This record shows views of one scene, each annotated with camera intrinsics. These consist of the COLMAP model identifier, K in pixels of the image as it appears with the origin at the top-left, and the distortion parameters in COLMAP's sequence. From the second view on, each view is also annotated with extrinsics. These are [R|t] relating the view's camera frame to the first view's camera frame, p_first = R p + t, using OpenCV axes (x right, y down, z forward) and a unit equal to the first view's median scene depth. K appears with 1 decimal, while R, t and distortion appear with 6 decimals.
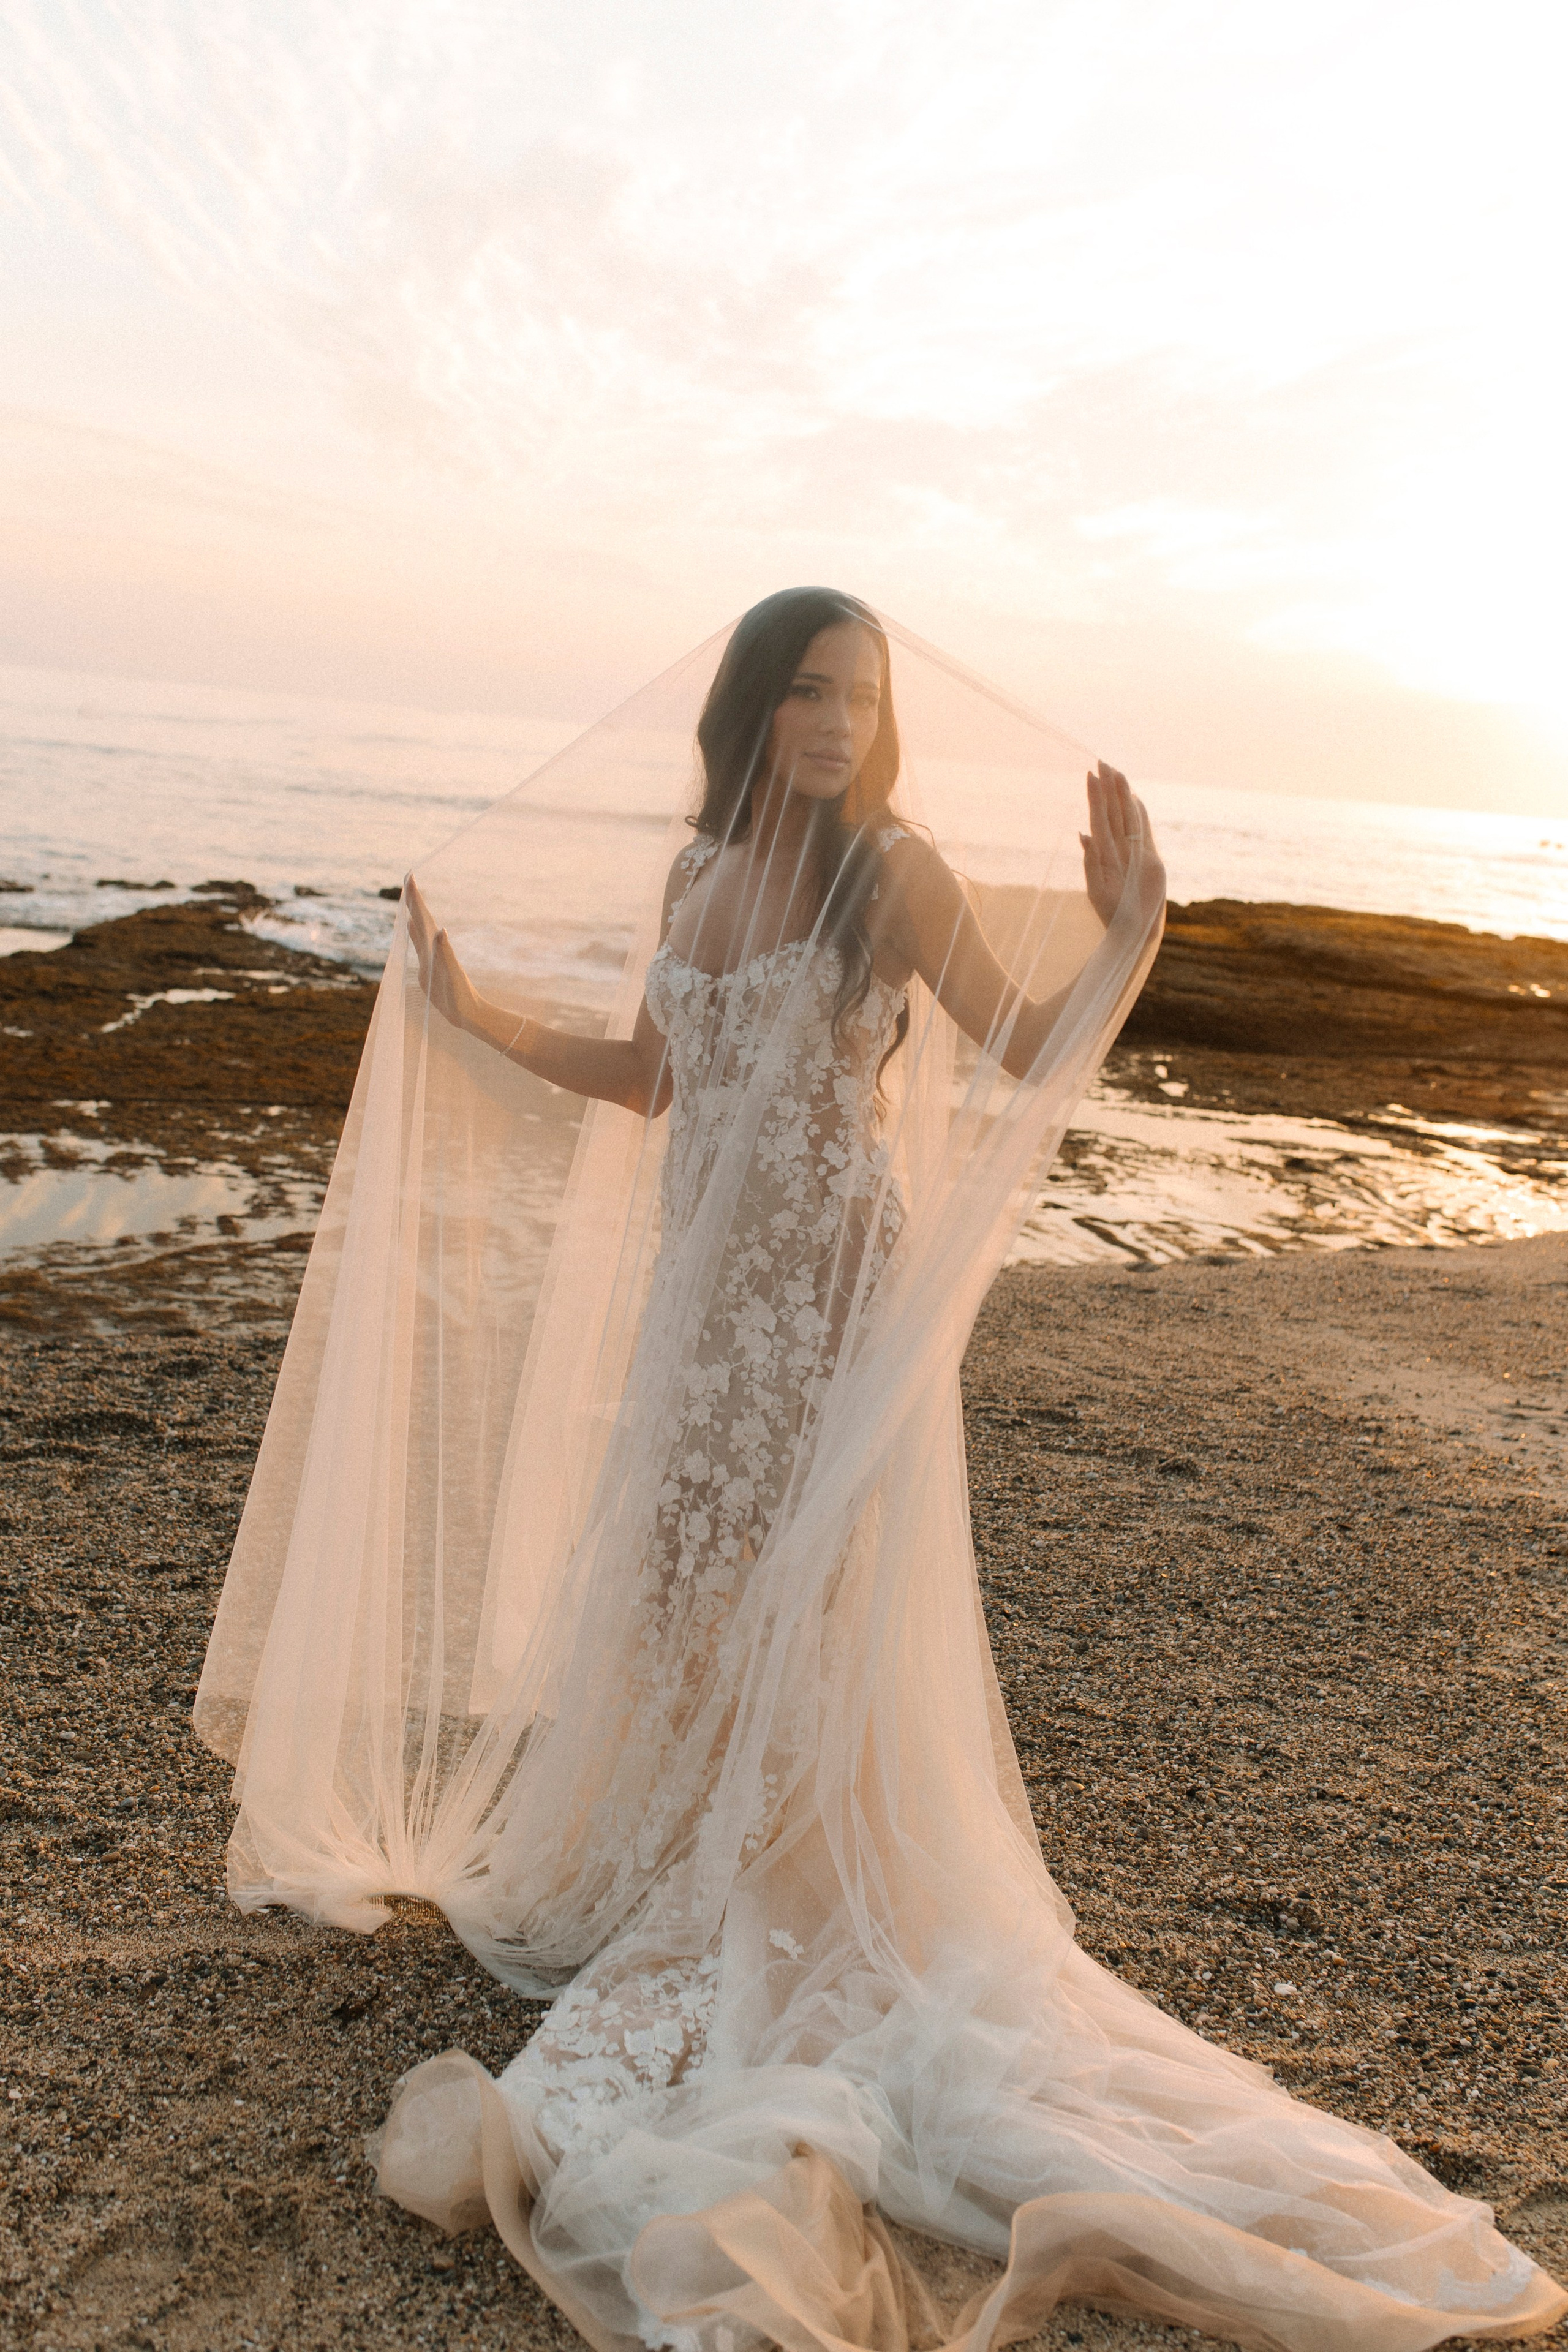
lens RADIAL K [[2388.4, 0, 781.5], [0, 2388.4, 1172.8], [0, 0, 1]] dist [0.025454, 0.000000]
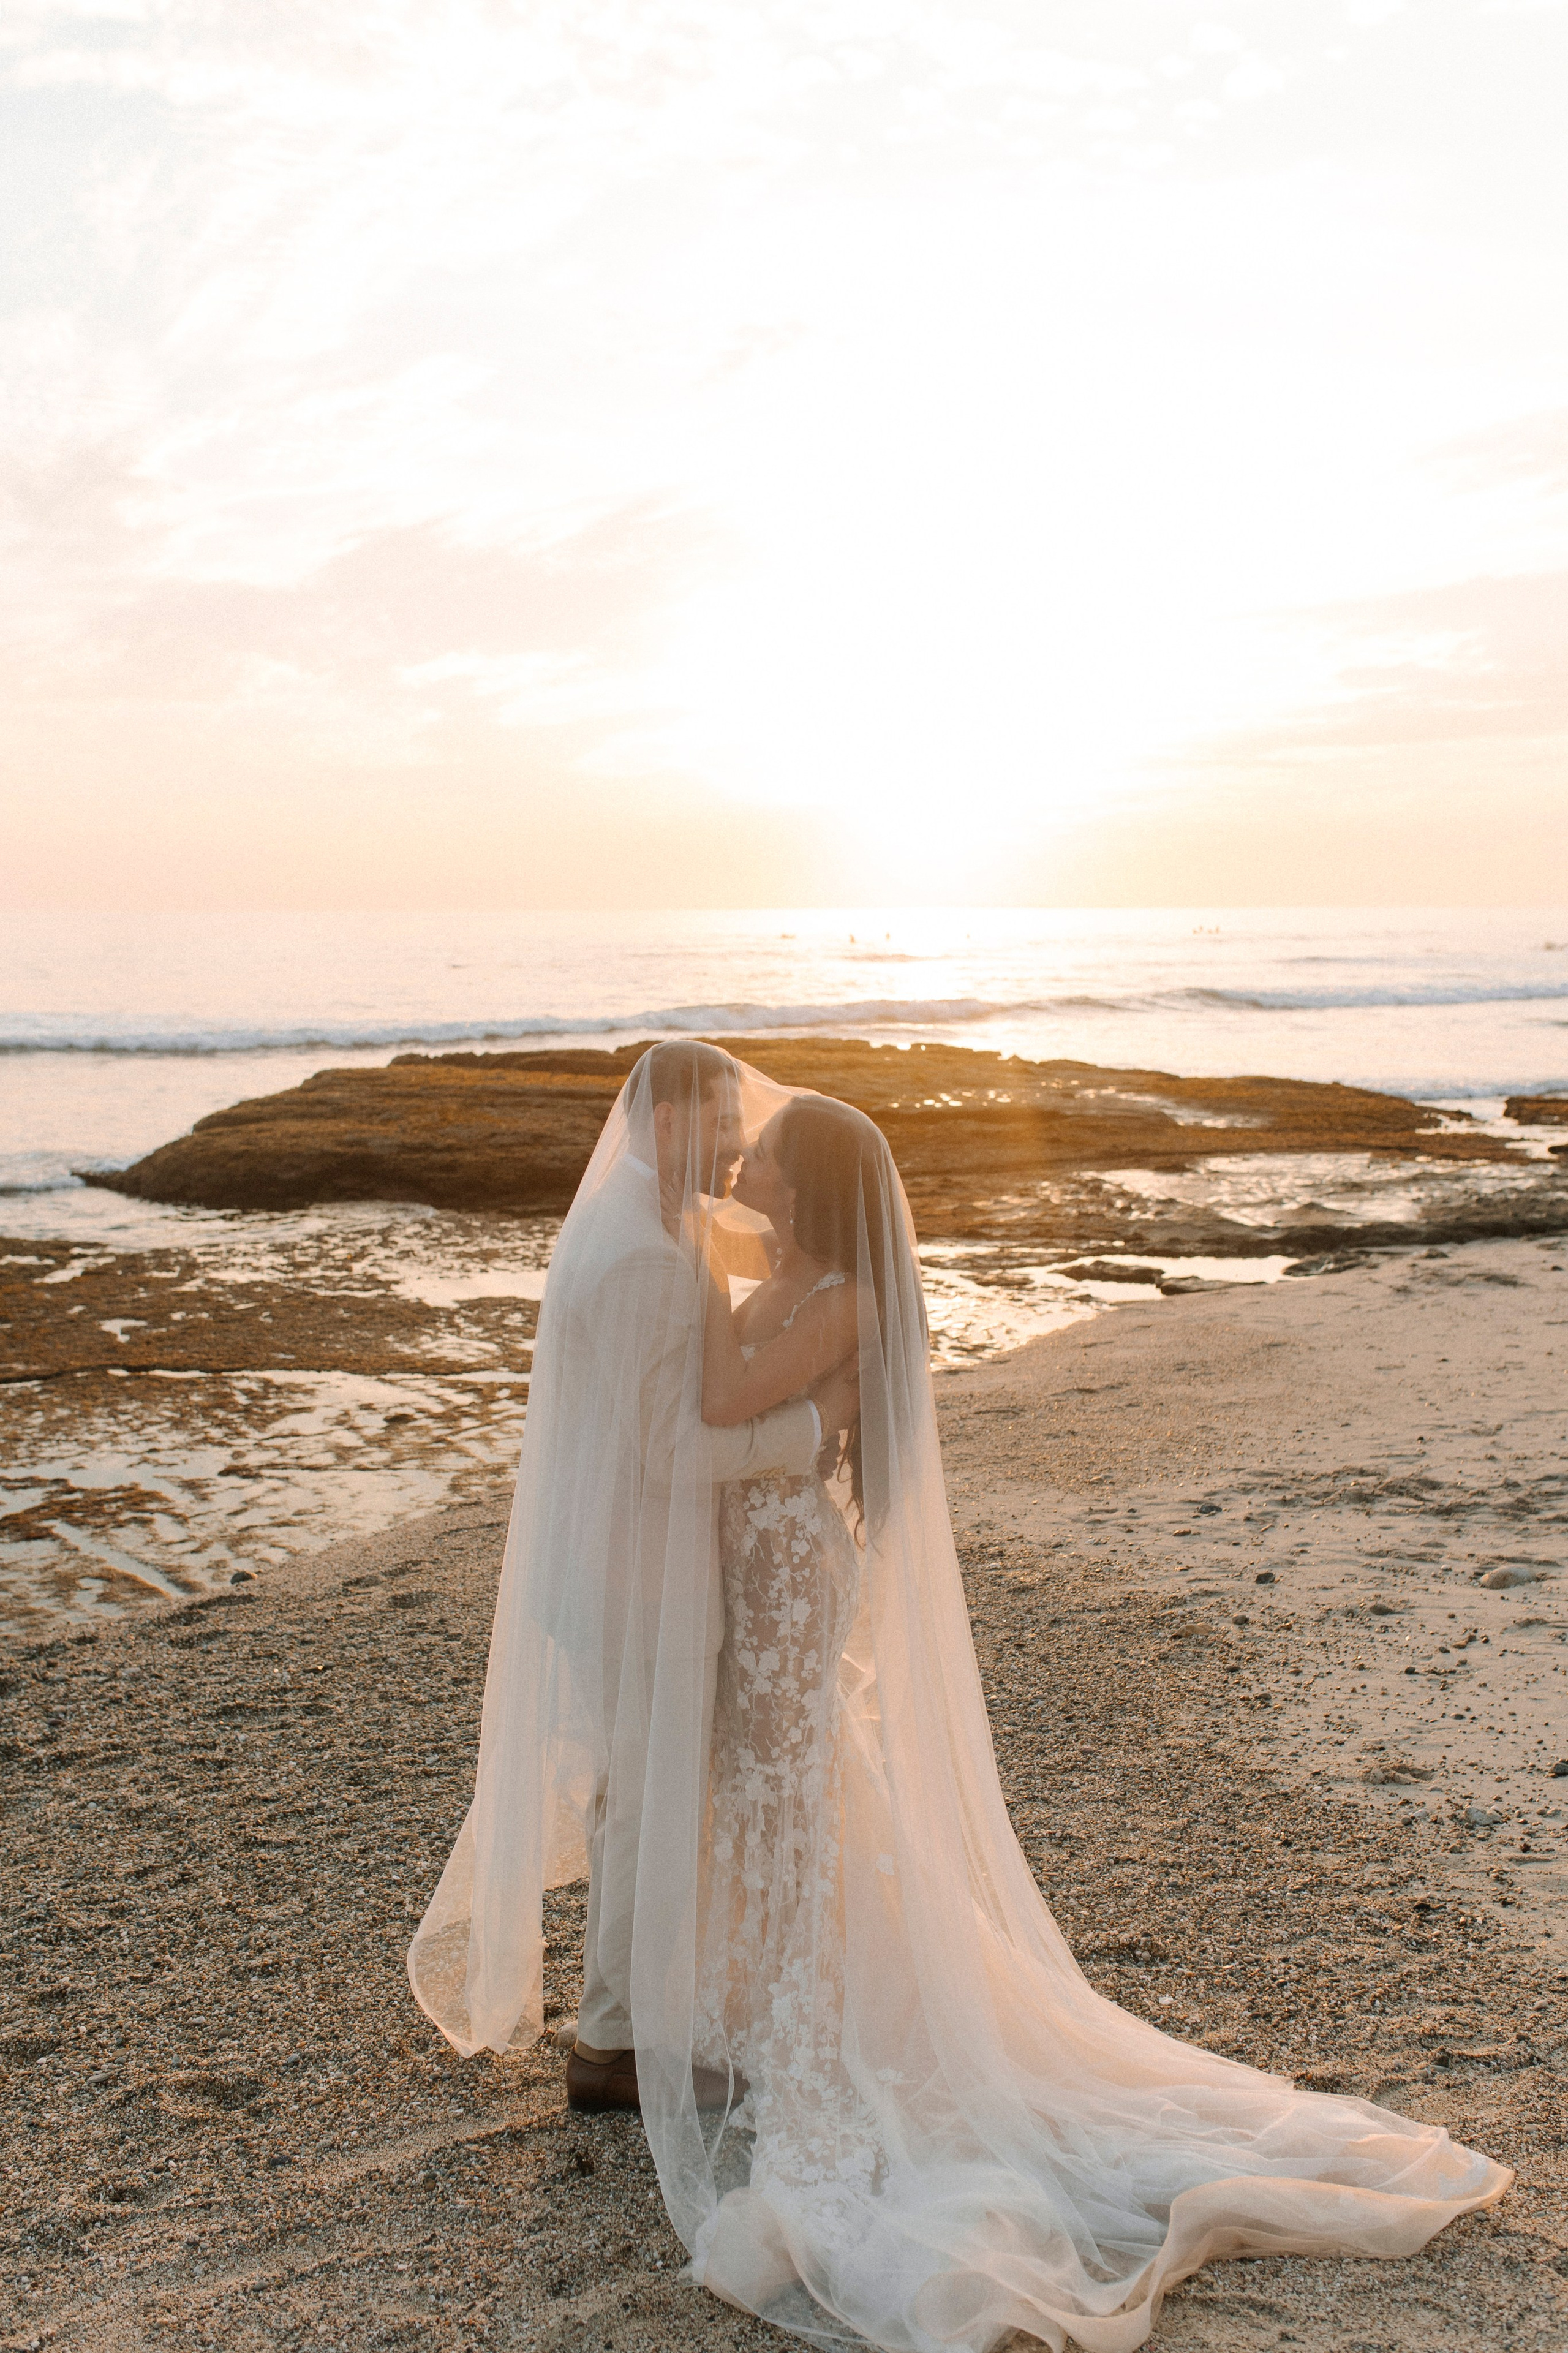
lens RADIAL K [[2389.2, 0, 787.5], [0, 2389.2, 1177.4], [0, 0, 1]] dist [0.025454, 0.000000]
pose [[0.957537, -0.131972, 0.256334, -0.215901], [0.143548, 0.989278, -0.026901, -0.099571], [-0.250036, 0.062555, 0.966214, -0.255811]]
